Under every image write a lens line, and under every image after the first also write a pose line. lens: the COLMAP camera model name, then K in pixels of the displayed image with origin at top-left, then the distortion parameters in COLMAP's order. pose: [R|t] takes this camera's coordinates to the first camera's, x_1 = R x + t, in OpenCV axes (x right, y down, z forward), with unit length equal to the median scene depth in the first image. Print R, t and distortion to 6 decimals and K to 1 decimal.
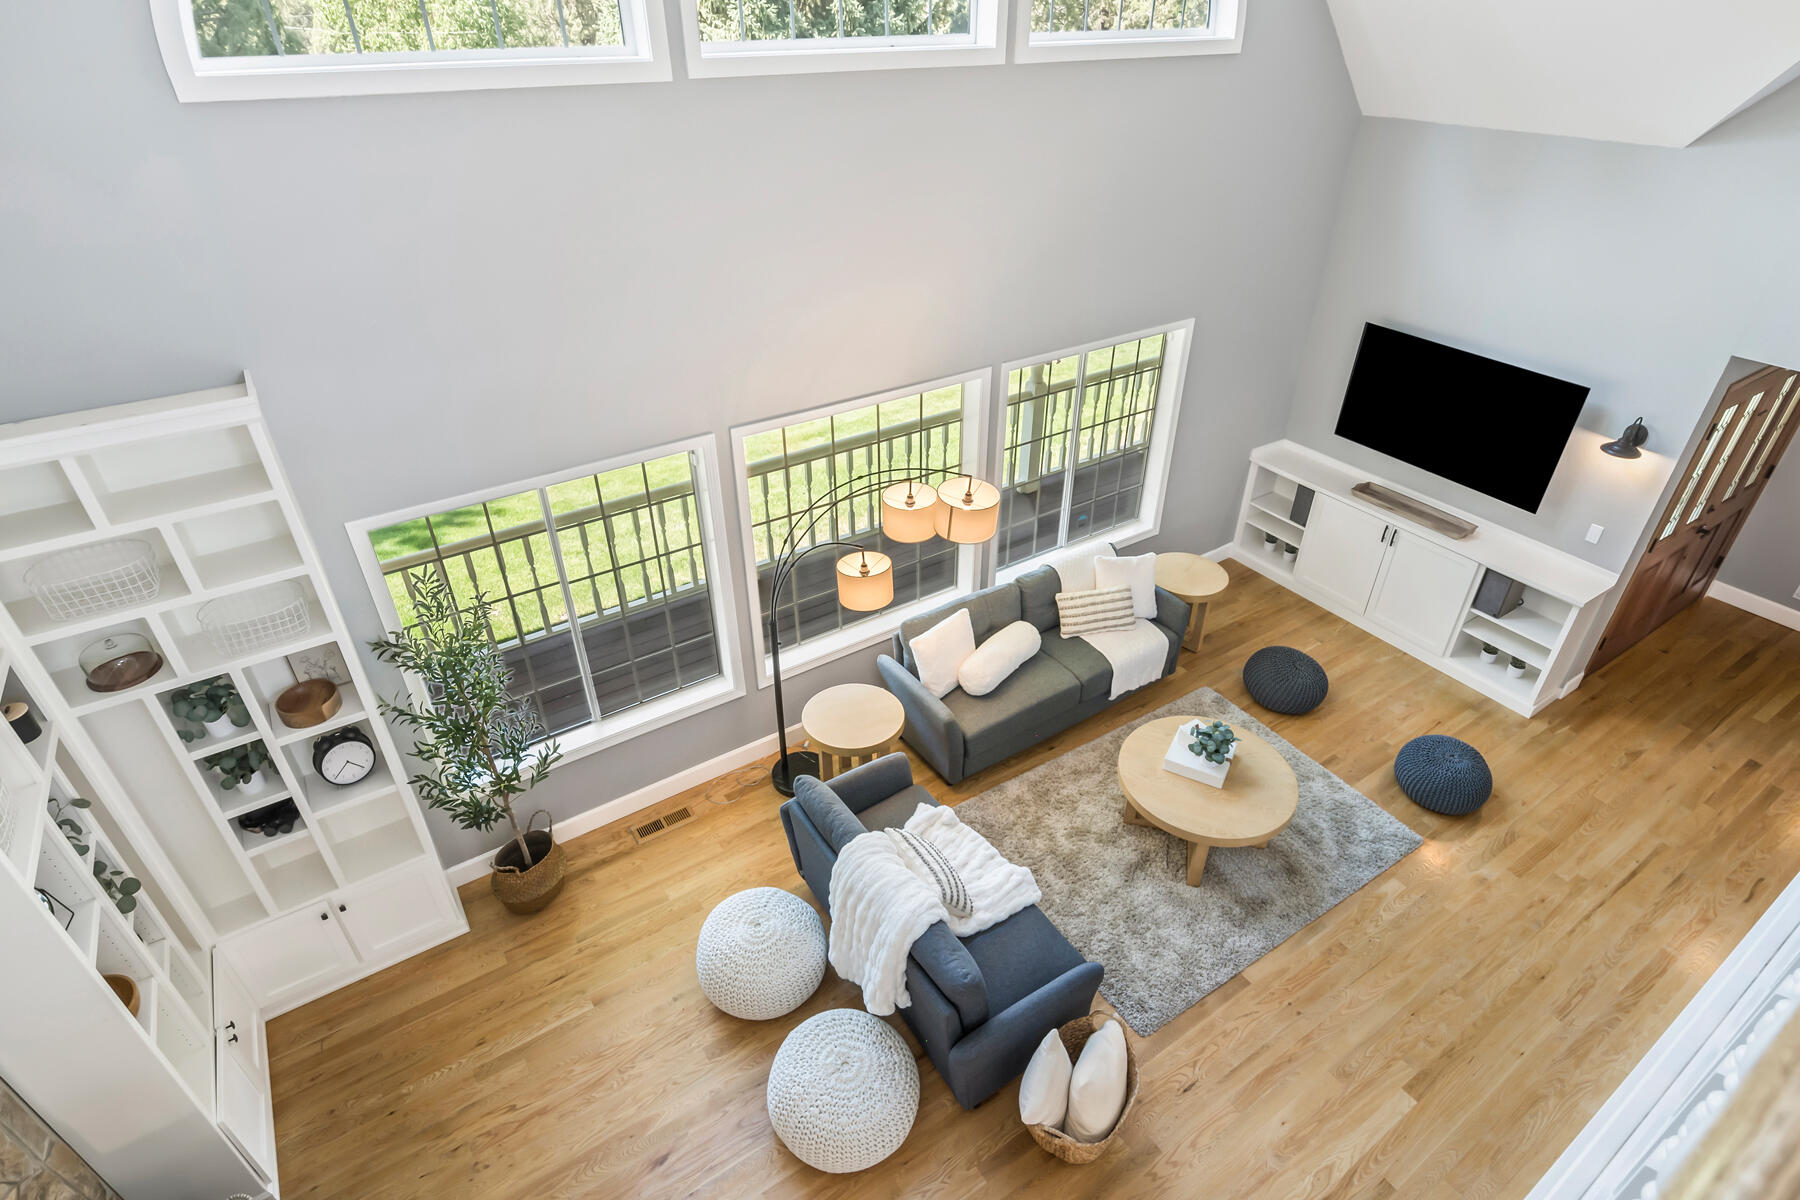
lens RADIAL K [[923.2, 0, 898.4], [0, 923.2, 595.0], [0, 0, 1]] dist [-0.001168, 0.000311]
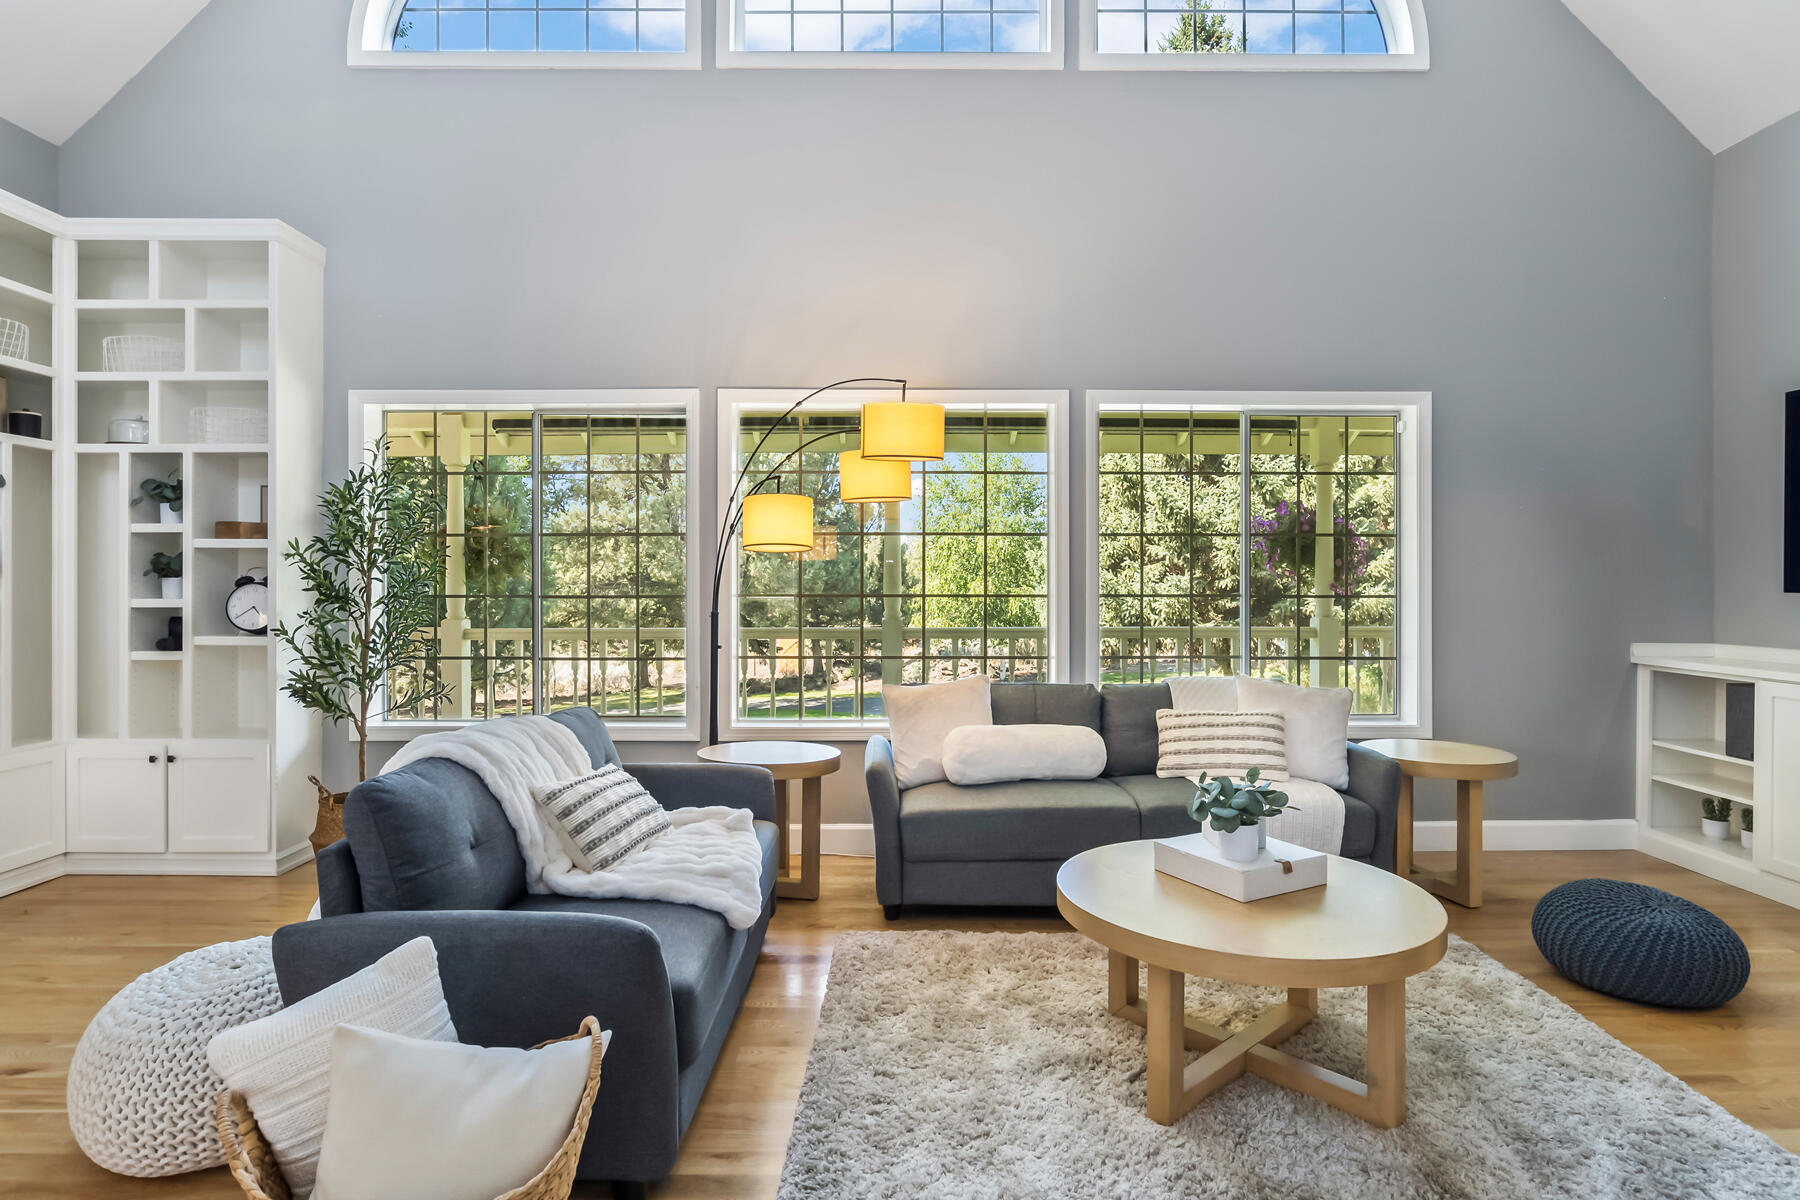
lens RADIAL K [[916.9, 0, 907.1], [0, 916.9, 596.6], [0, 0, 1]] dist [-0.010231, -0.000349]
pose [[0.838869, 0.001759, -0.544331, 0.374725], [-0.298949, 0.837174, -0.458005, 0.281671], [0.454894, 0.546933, 0.702805, 0.418846]]
